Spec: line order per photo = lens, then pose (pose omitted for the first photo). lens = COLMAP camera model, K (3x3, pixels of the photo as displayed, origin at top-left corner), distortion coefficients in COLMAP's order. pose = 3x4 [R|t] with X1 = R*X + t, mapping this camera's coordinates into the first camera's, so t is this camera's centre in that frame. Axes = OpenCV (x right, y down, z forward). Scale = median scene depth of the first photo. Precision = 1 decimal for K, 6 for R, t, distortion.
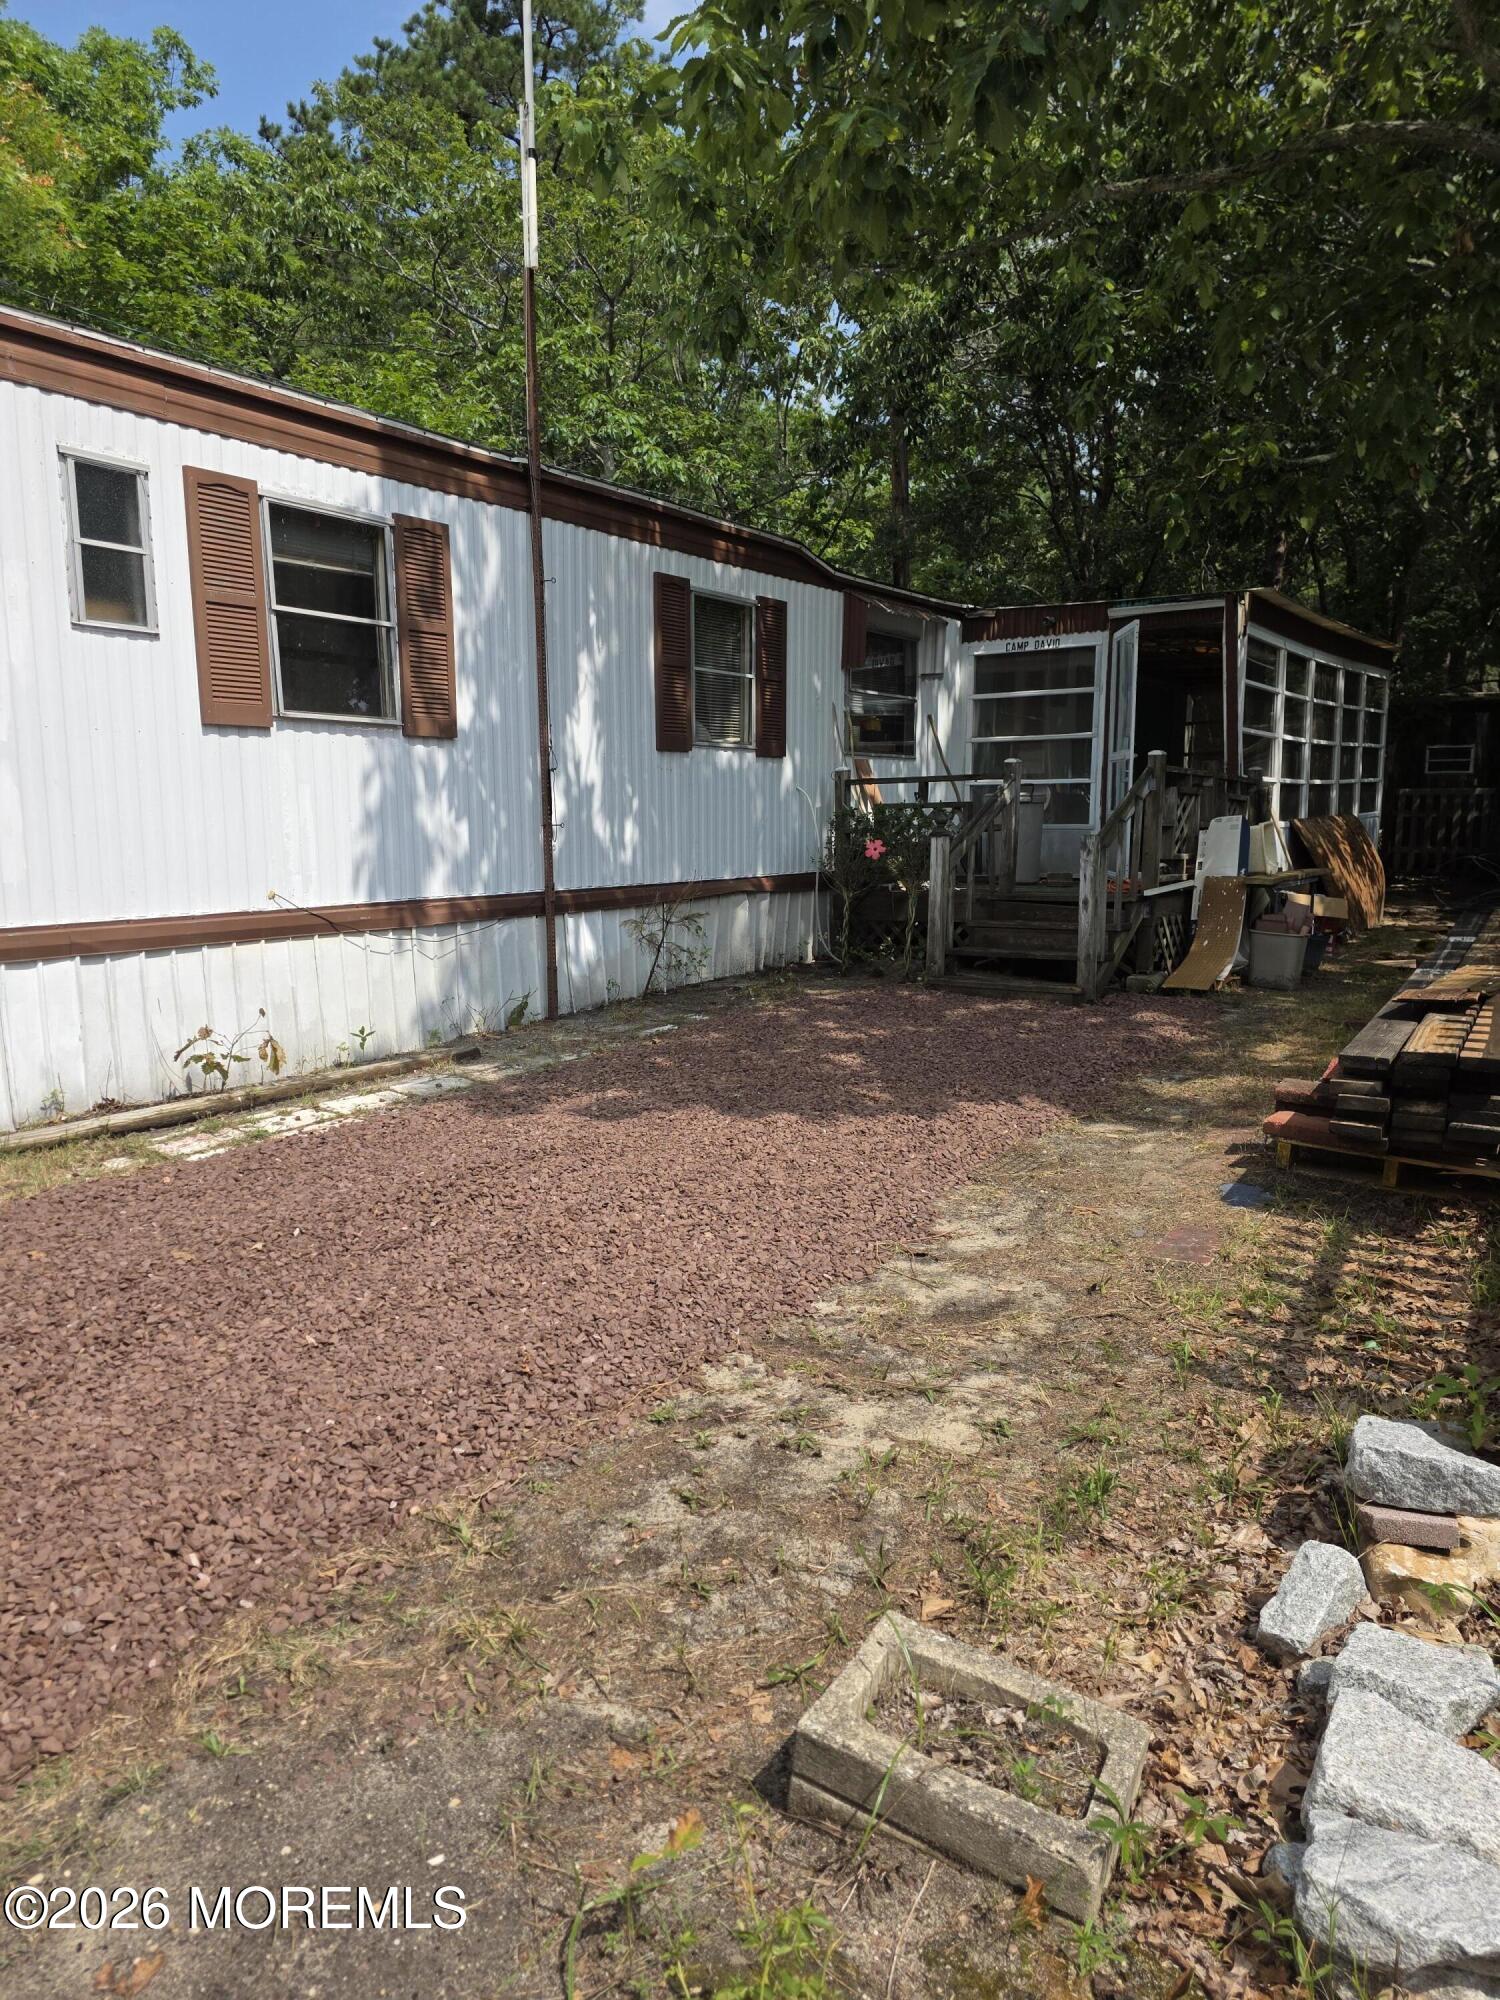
lens RADIAL K [[1356.4, 0, 740.3], [0, 1356.4, 1025.9], [0, 0, 1]] dist [0.074190, -0.072736]
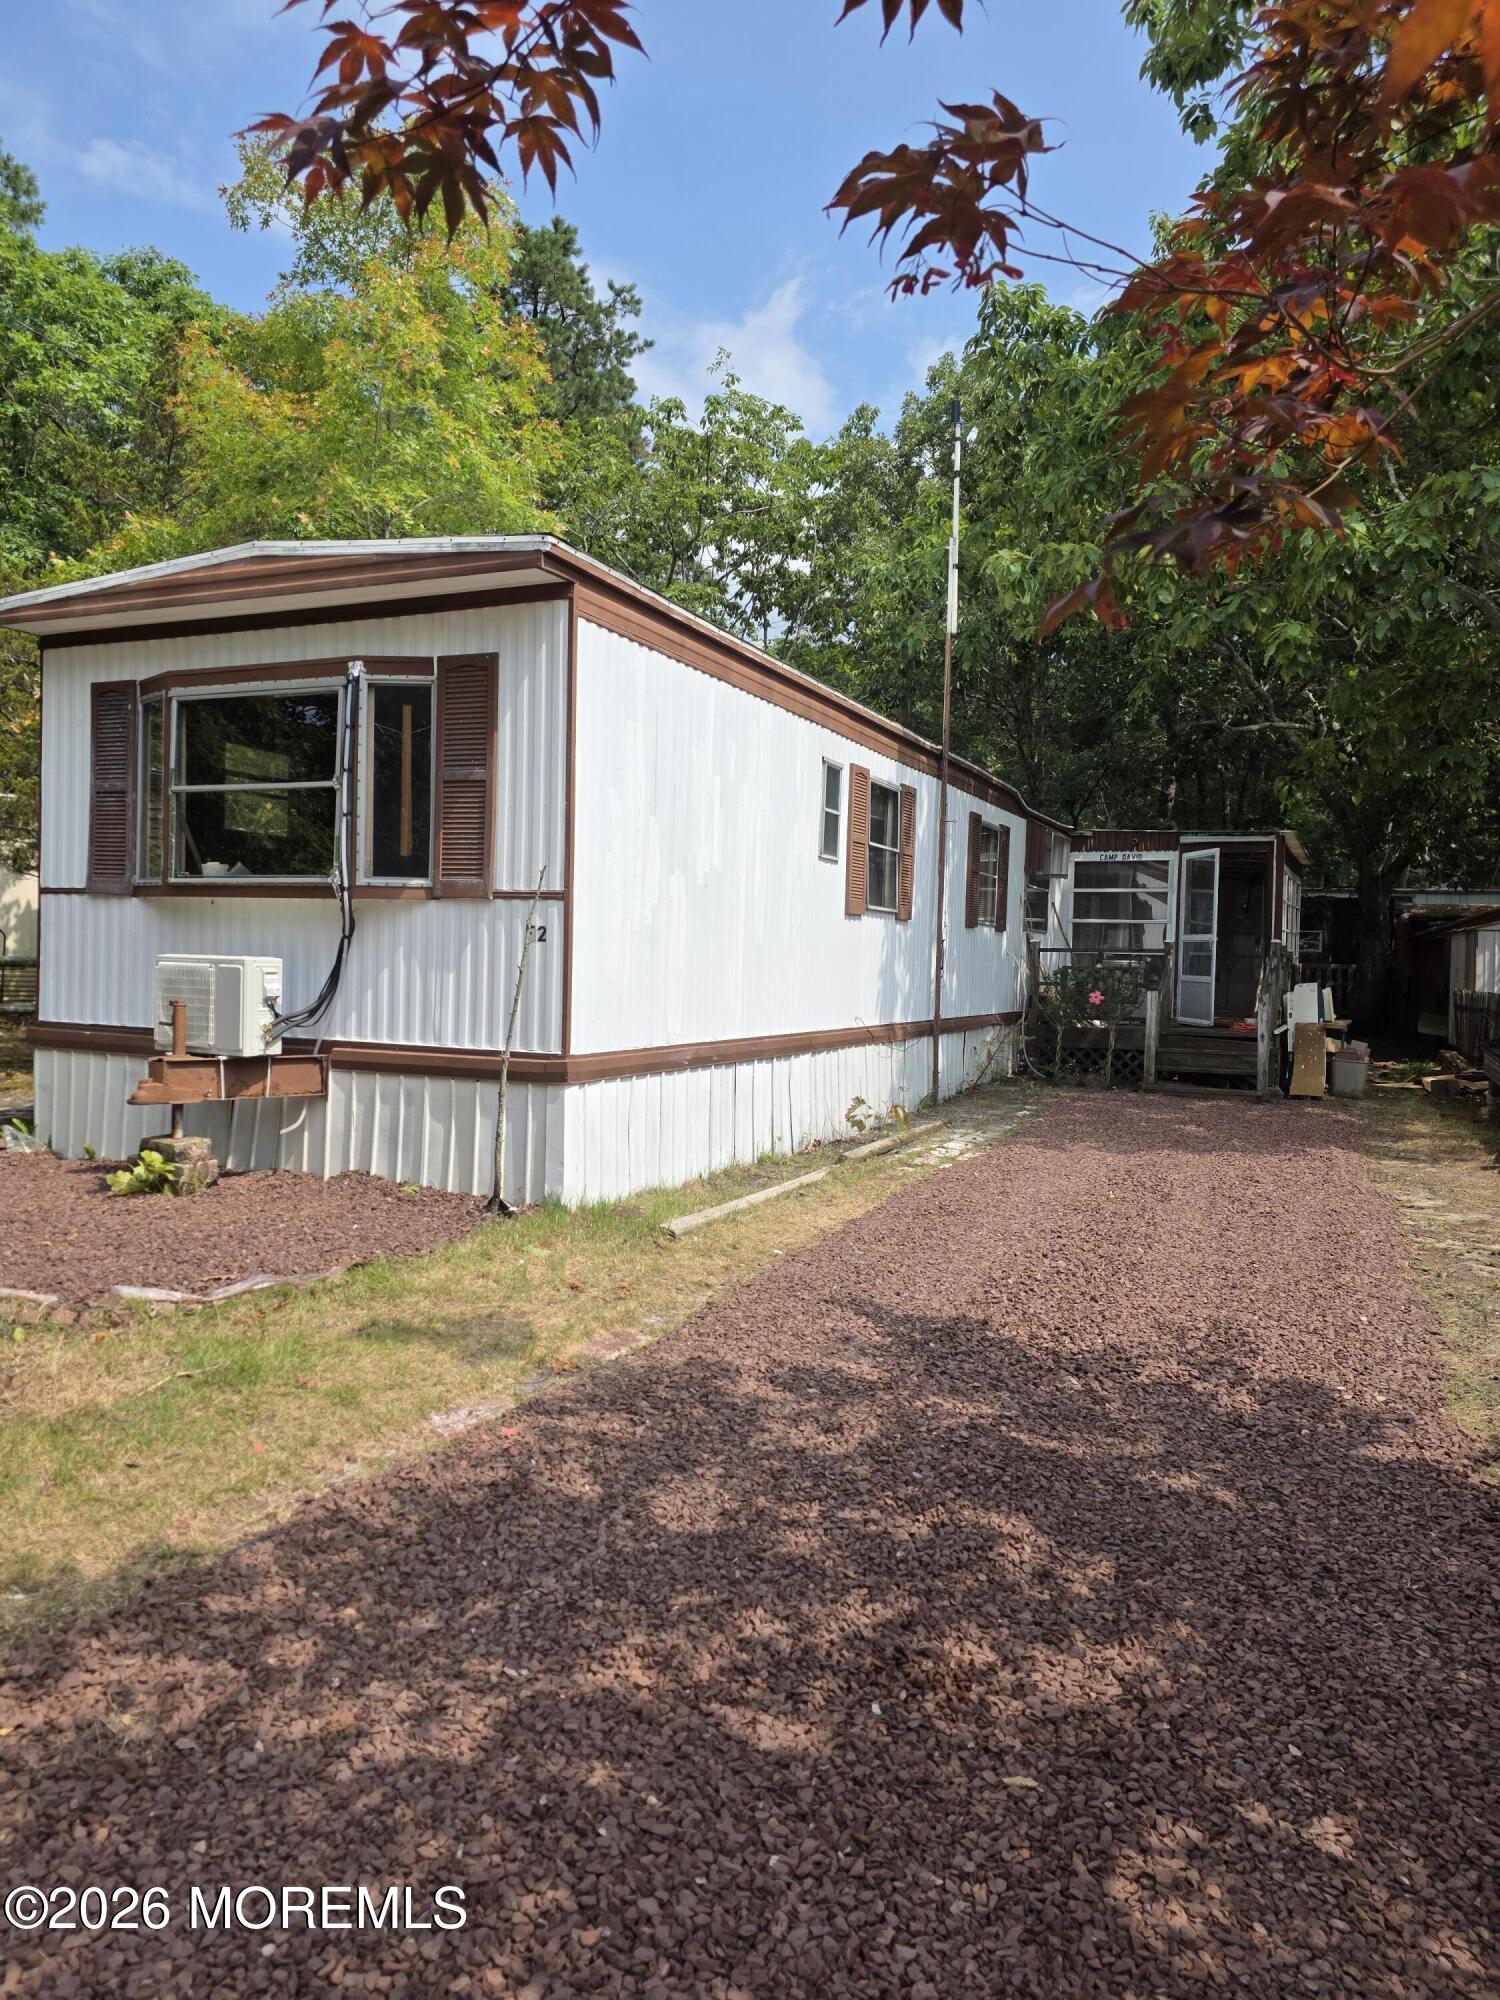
lens RADIAL K [[1356.4, 0, 740.3], [0, 1356.4, 1025.9], [0, 0, 1]] dist [0.074190, -0.072736]
pose [[0.984384, 0.024018, 0.174389, -0.754329], [-0.005480, 0.994349, -0.106015, 0.082448], [-0.175950, 0.103404, 0.978953, -0.525360]]
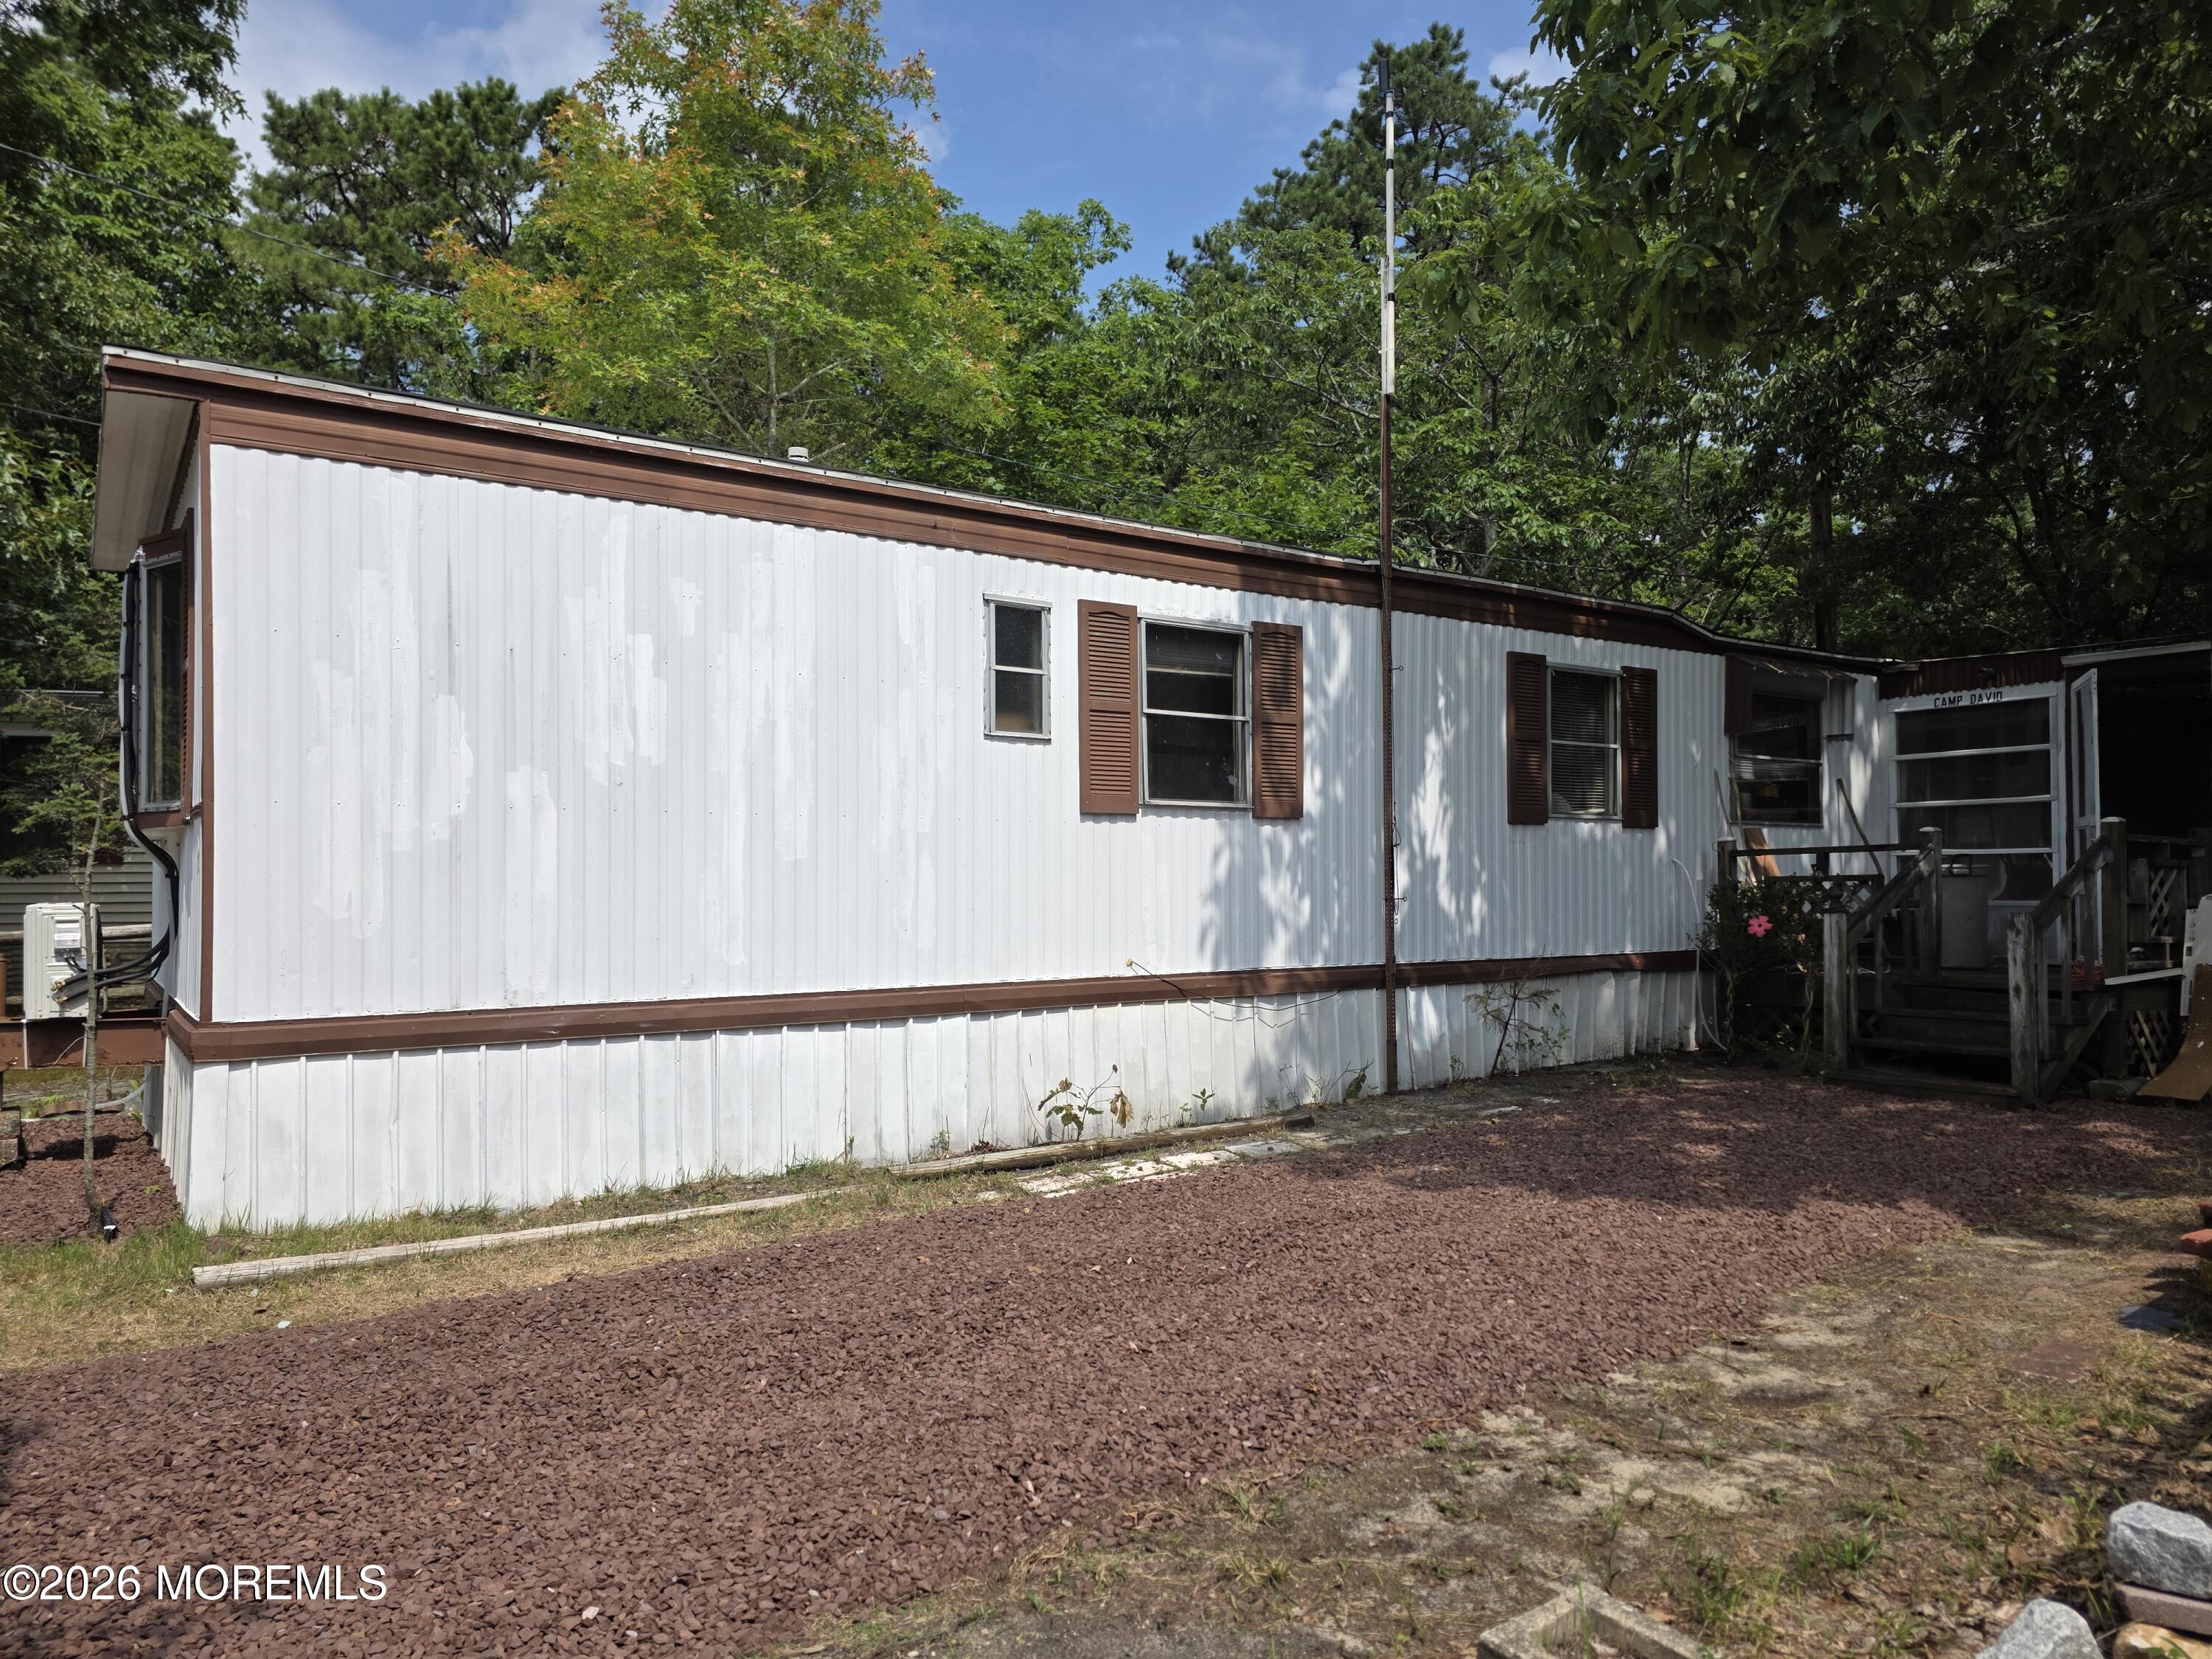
lens RADIAL K [[1500.2, 0, 1120.3], [0, 1500.2, 889.3], [0, 0, 1]] dist [0.074190, -0.072736]
pose [[0.941325, -0.000159, -0.337502, 0.058741], [-0.051364, 0.988284, -0.143725, 0.019776], [0.333571, 0.152628, 0.930288, -0.135538]]
